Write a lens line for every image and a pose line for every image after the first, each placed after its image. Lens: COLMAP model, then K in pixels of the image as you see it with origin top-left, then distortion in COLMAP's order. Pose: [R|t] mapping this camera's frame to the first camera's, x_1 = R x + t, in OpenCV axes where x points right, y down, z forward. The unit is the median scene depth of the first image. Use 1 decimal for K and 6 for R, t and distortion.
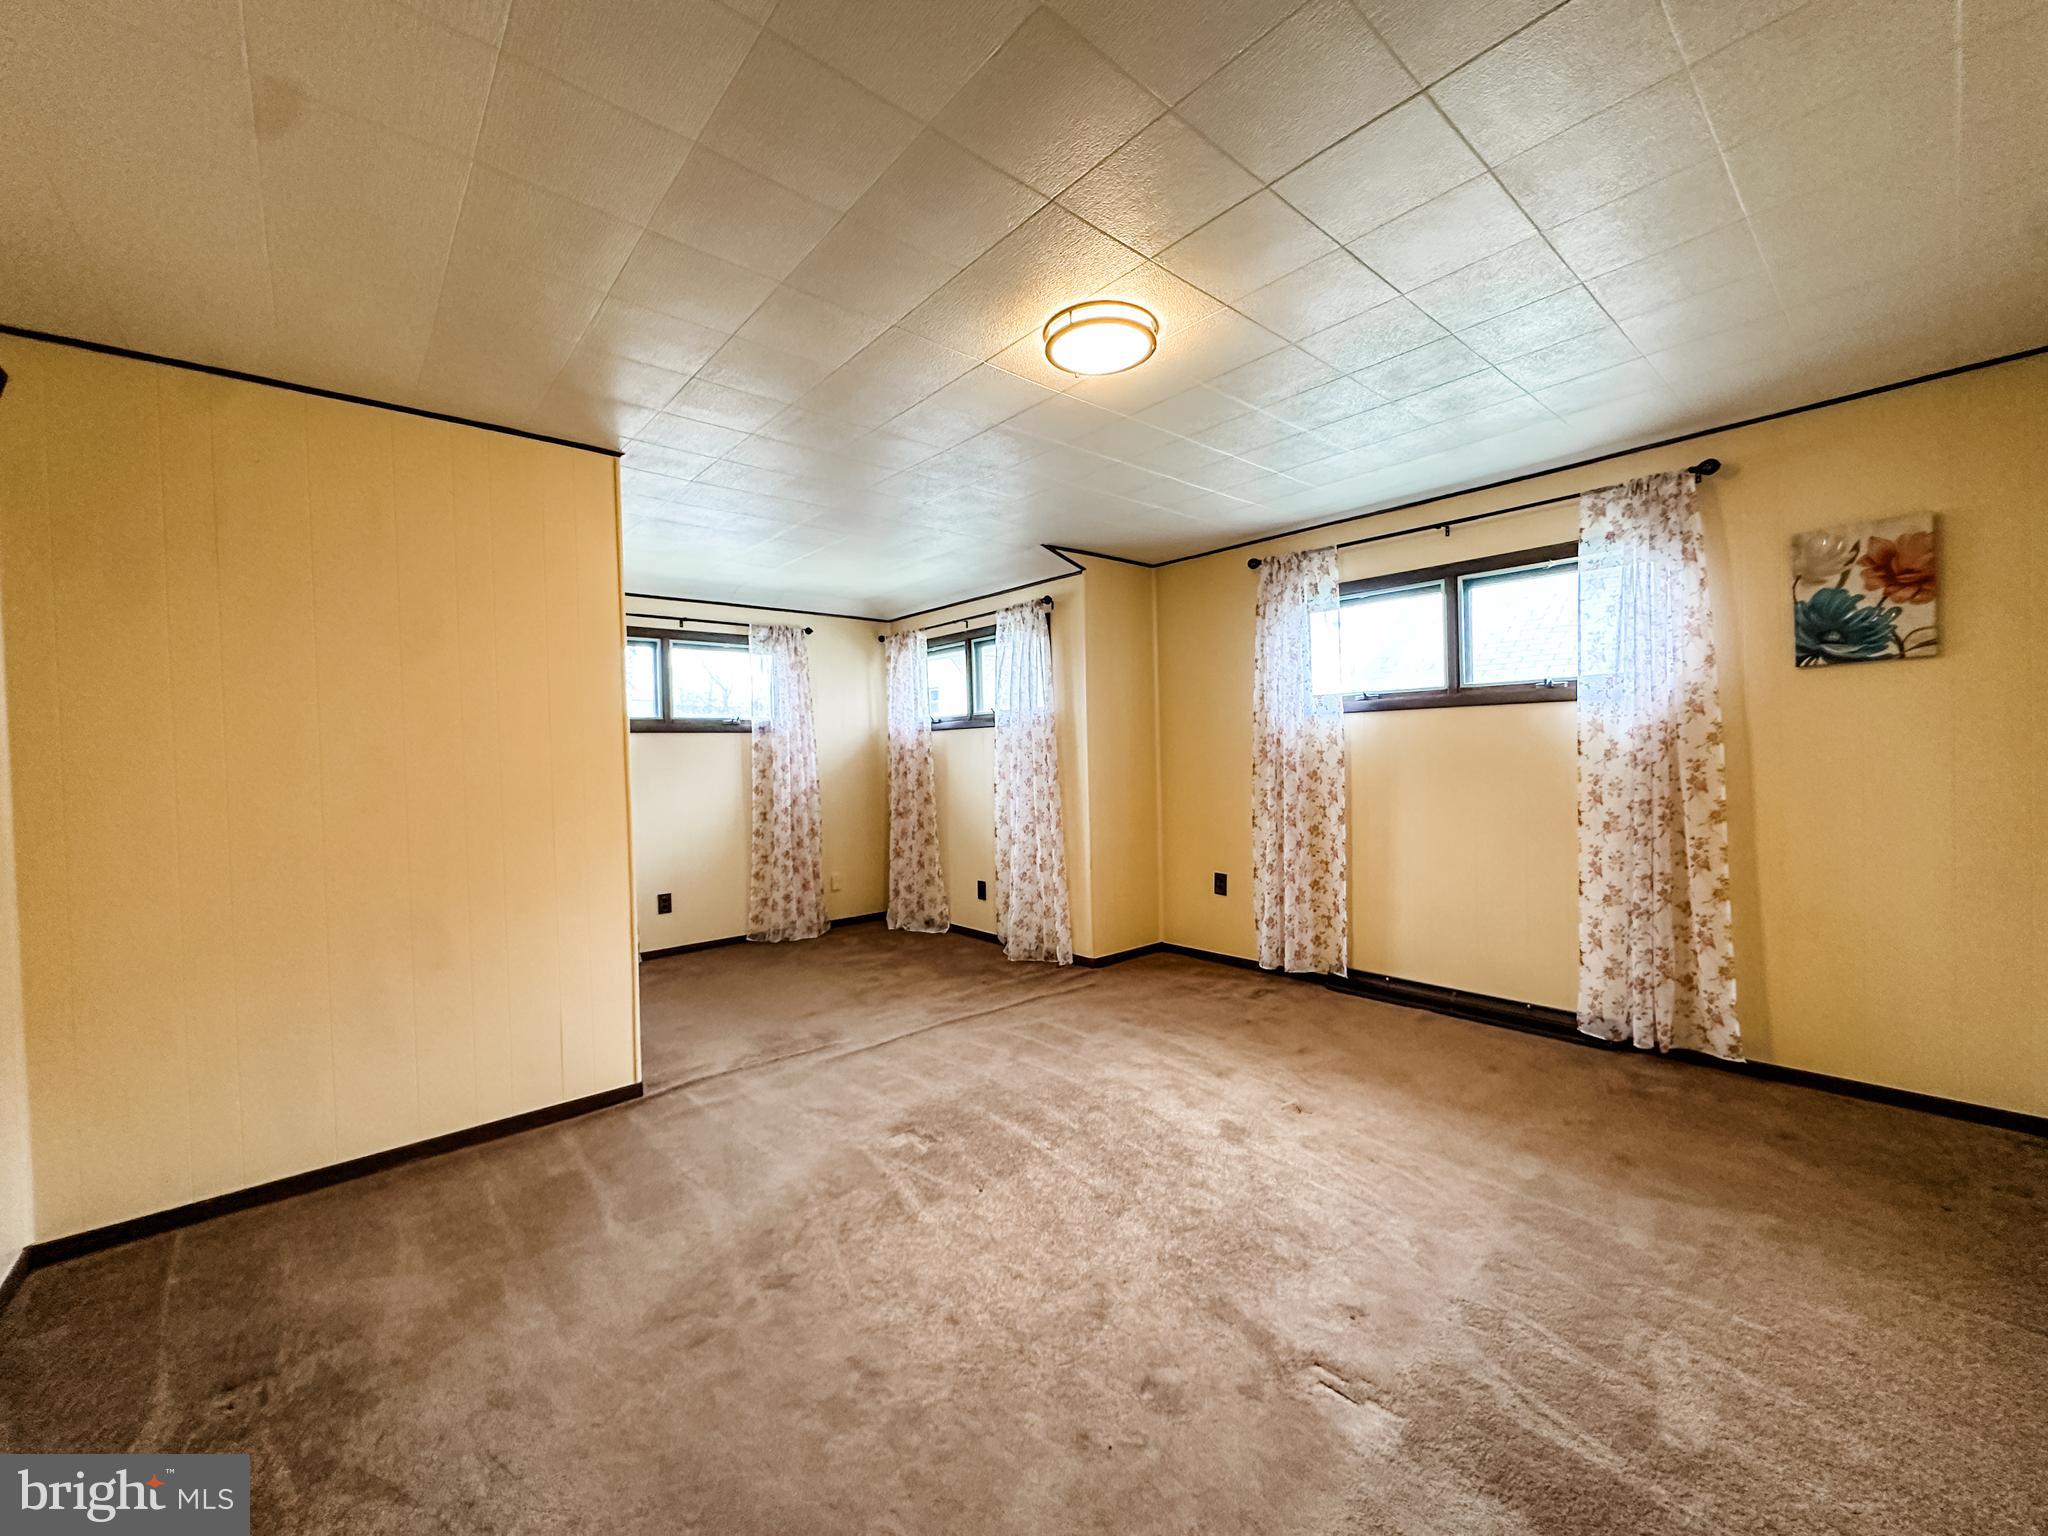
lens RADIAL K [[811.8, 0, 1025.8], [0, 811.8, 767.1], [0, 0, 1]] dist [-0.001345, -0.000131]
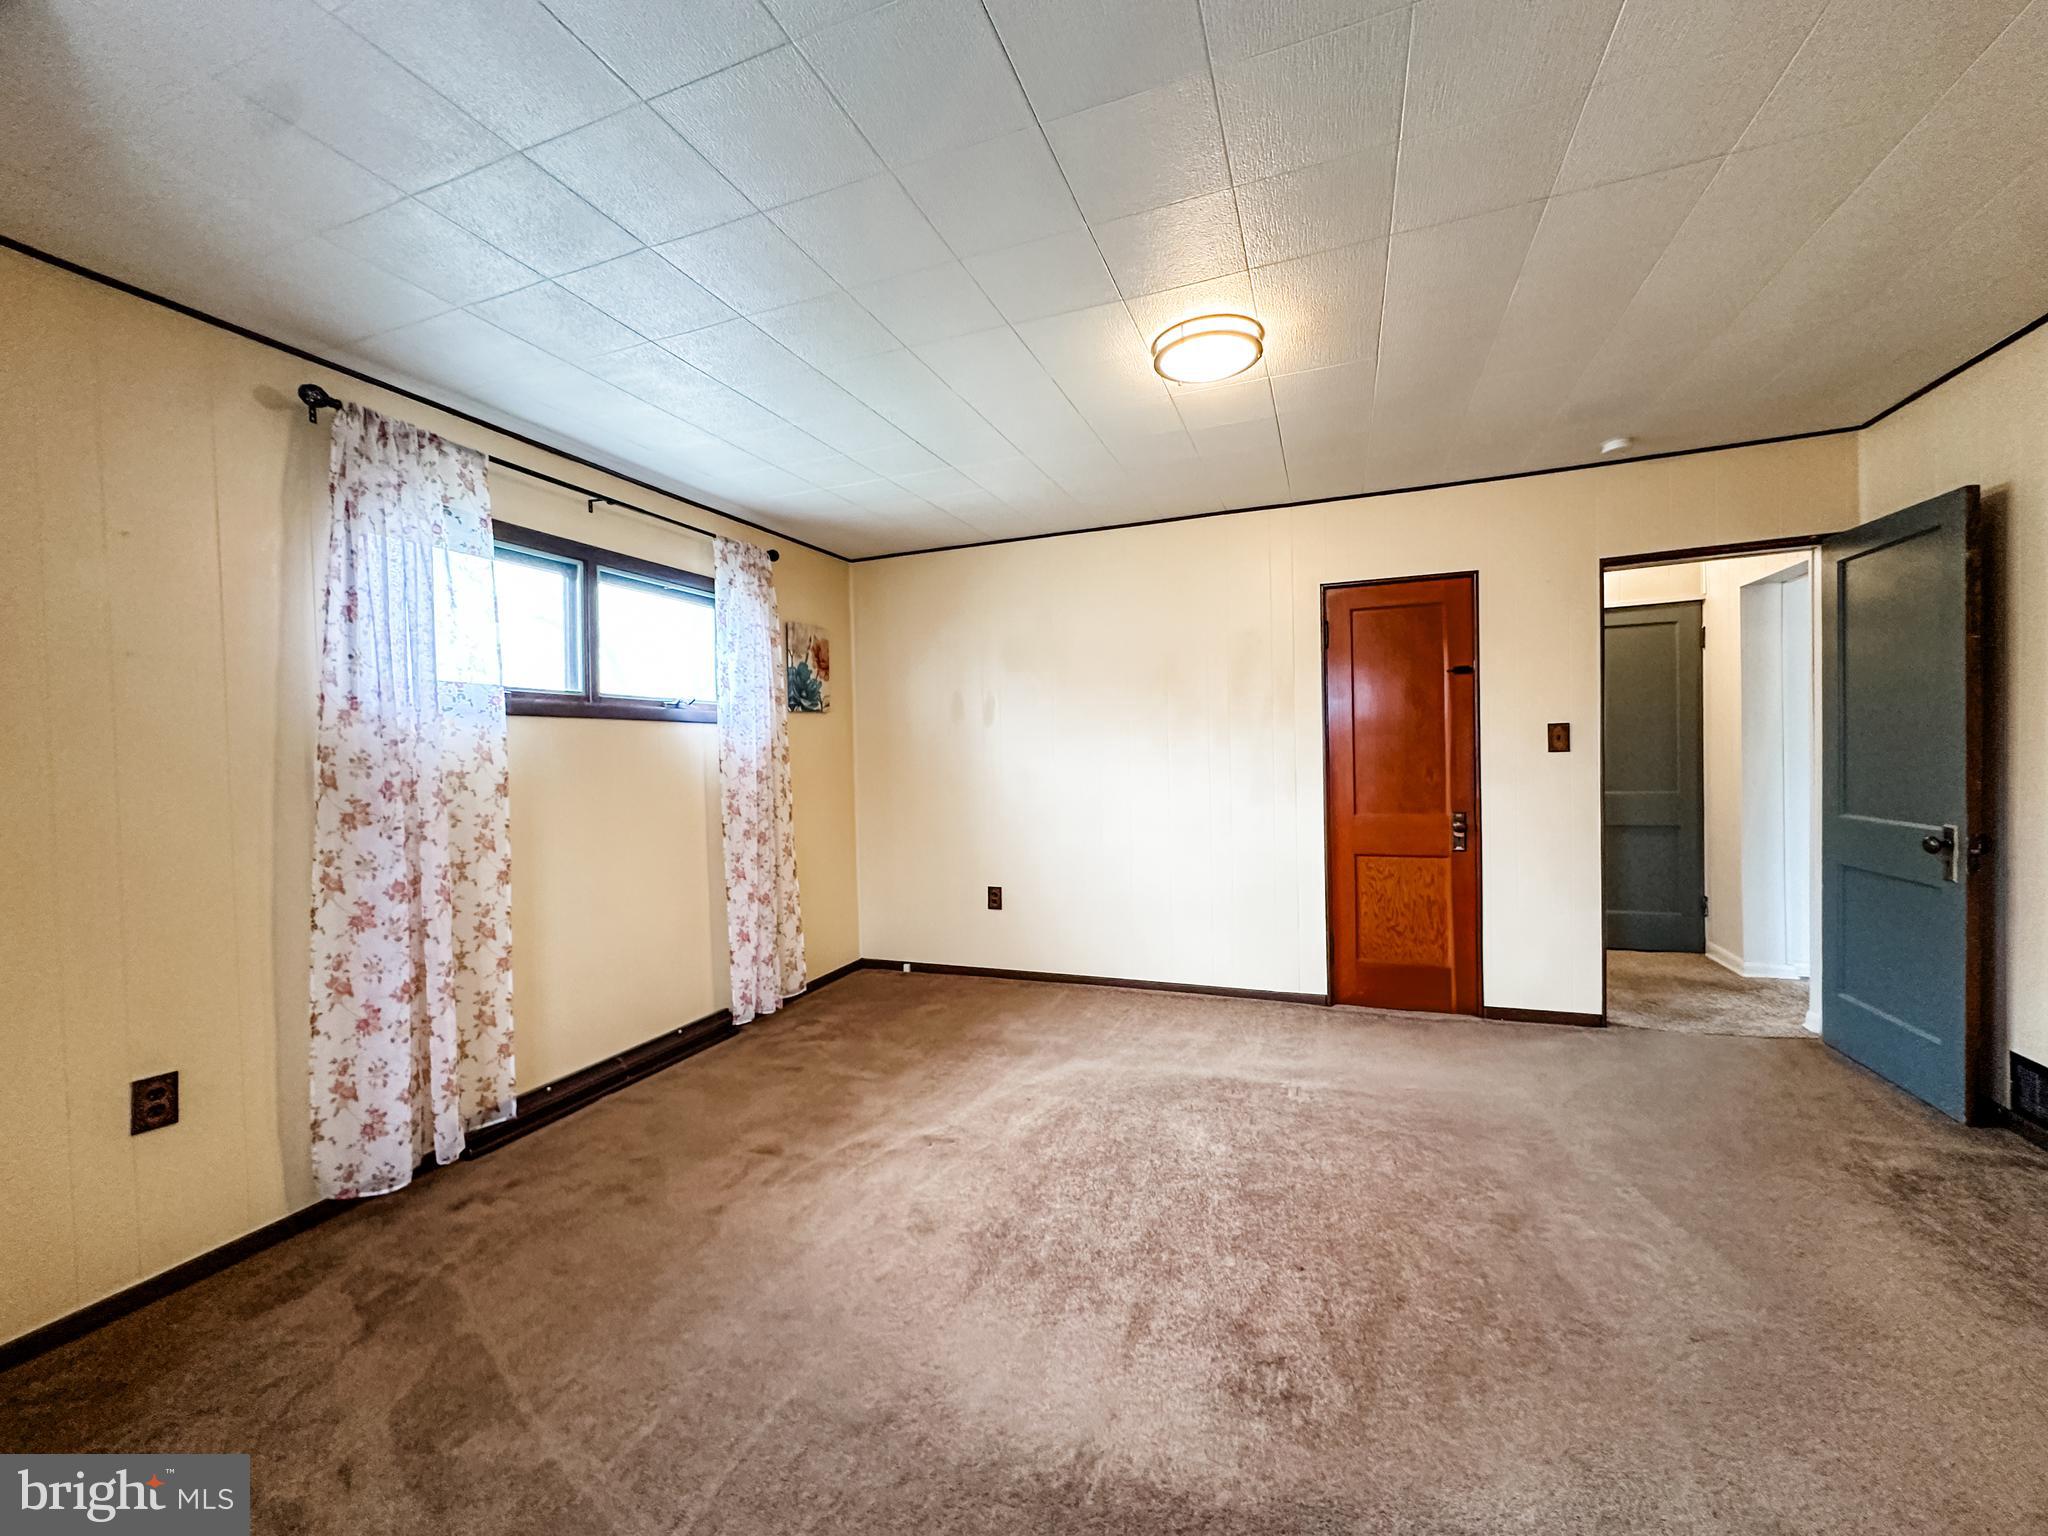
lens RADIAL K [[811.8, 0, 1025.4], [0, 811.8, 764.8], [0, 0, 1]] dist [-0.001345, -0.000131]
pose [[-0.463554, 0.019541, 0.885853, -0.478353], [0.047513, 0.998867, 0.002829, -0.009511], [-0.884794, 0.043401, -0.463957, 1.150517]]
